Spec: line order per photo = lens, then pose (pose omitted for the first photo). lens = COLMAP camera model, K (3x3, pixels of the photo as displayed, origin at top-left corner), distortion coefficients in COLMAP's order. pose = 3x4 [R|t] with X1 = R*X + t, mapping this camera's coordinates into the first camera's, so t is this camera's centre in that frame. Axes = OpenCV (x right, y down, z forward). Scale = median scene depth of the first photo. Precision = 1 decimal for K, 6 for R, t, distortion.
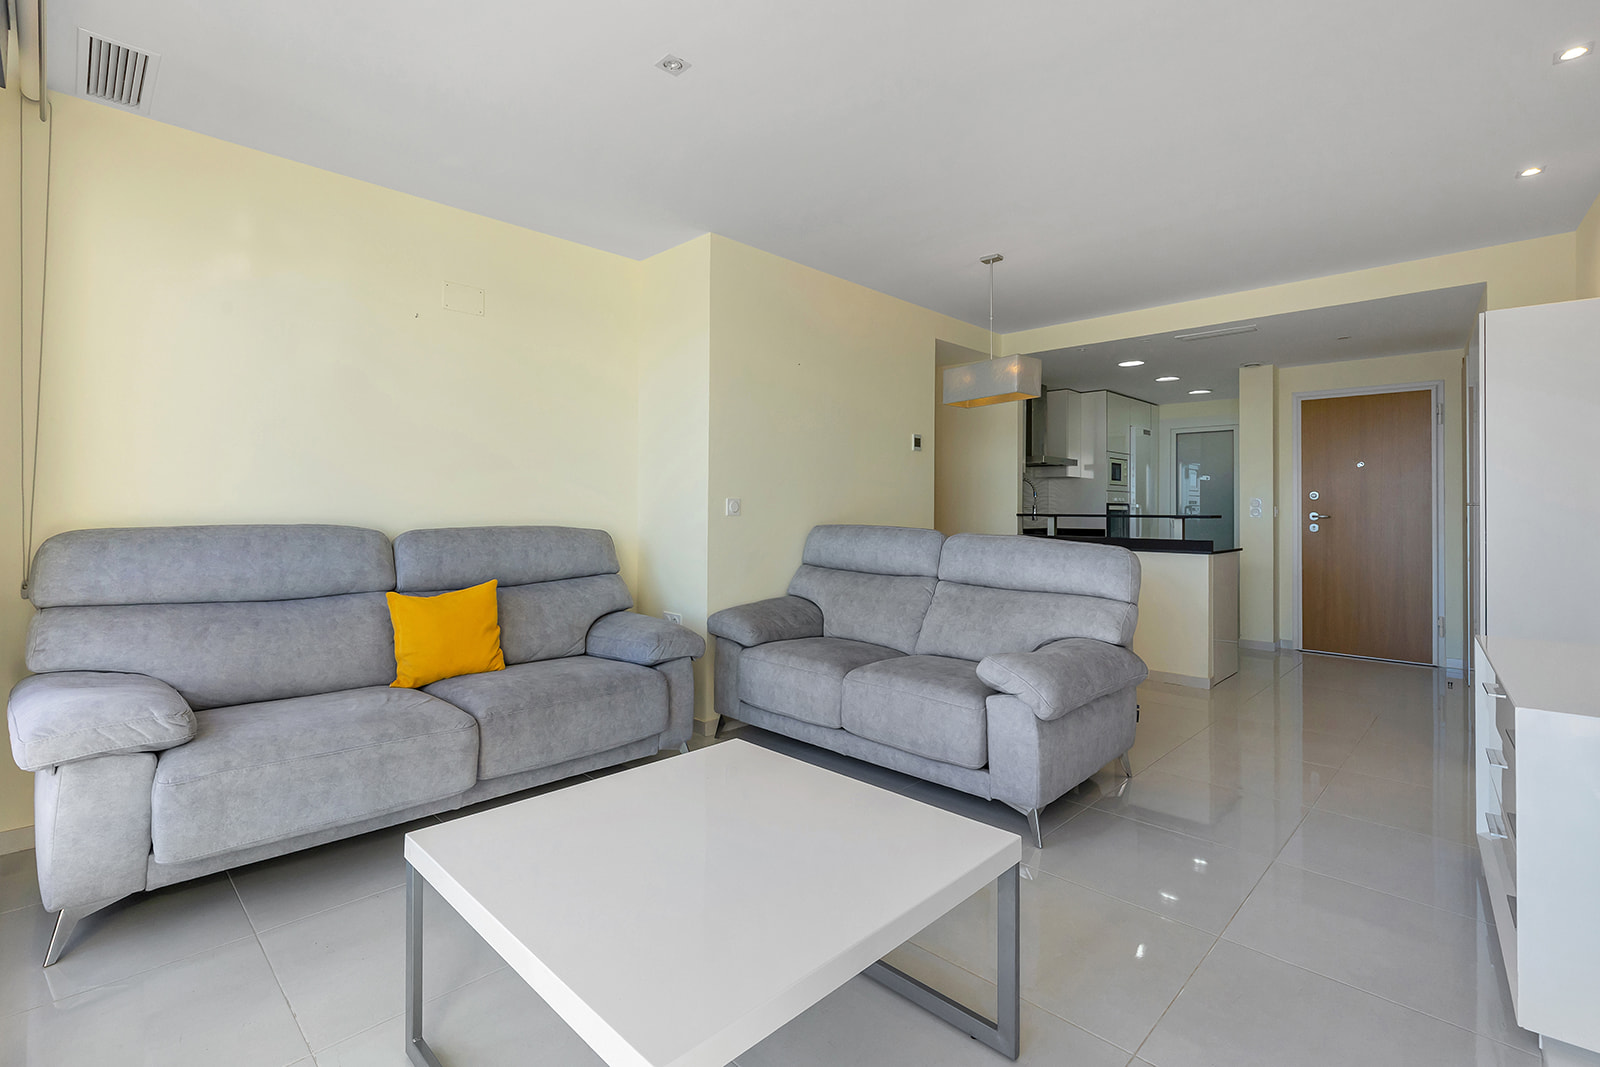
lens RADIAL K [[732.2, 0, 800.7], [0, 732.2, 496.4], [0, 0, 1]] dist [-0.000258, -0.000189]
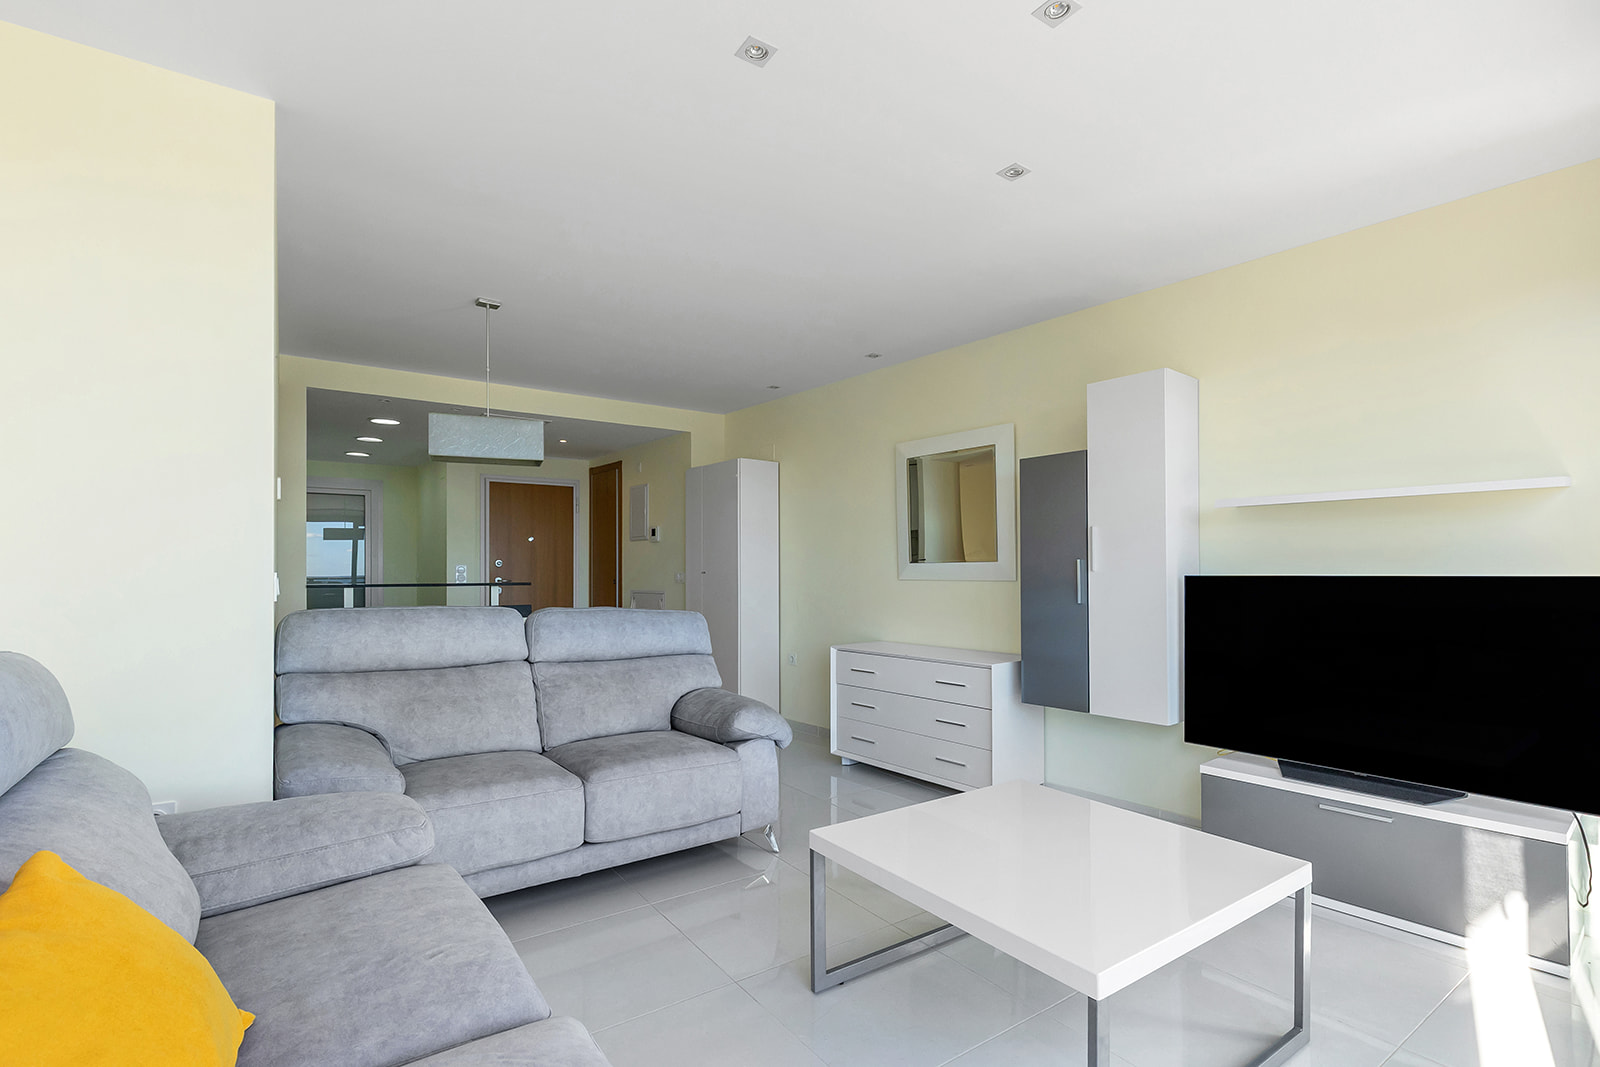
lens RADIAL K [[744.1, 0, 801.9], [0, 744.1, 555.3], [0, 0, 1]] dist [0.000191, 0.000023]
pose [[0.196319, 0.013316, 0.980450, -0.691199], [-0.008285, 0.999895, -0.011921, -0.009193], [-0.980505, -0.005783, 0.196409, 0.543183]]
